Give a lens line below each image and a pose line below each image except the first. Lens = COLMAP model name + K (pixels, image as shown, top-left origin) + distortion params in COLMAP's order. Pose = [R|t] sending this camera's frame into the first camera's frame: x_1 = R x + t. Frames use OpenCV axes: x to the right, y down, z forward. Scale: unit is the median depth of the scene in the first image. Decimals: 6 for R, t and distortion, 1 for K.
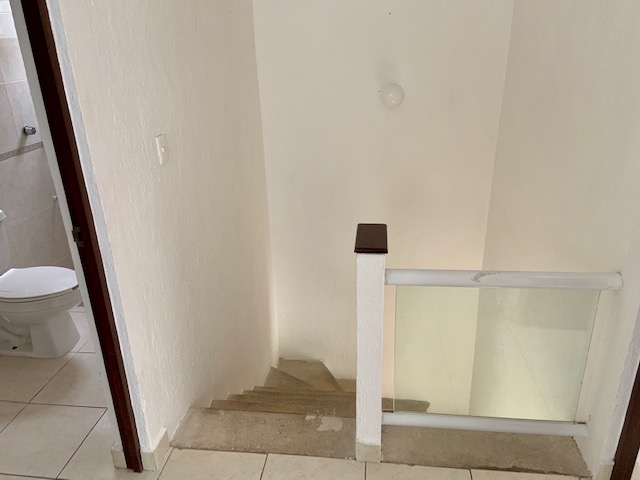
lens RADIAL K [[479.9, 0, 320.0], [0, 479.9, 240.0], [0, 0, 1]] dist [0.179598, -0.226516]
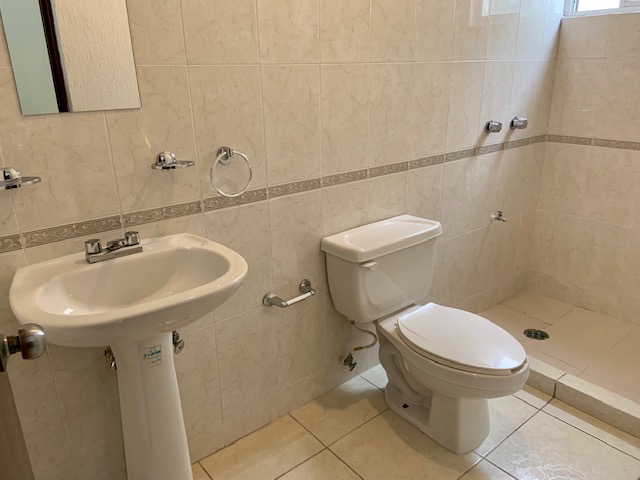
lens RADIAL K [[479.9, 0, 320.0], [0, 479.9, 240.0], [0, 0, 1]] dist [0.179598, -0.226516]
pose [[0.724587, 0.238854, -0.646469, -0.256189], [-0.268544, 0.961733, 0.054342, -0.022762], [0.634711, 0.134229, 0.761002, 0.287391]]
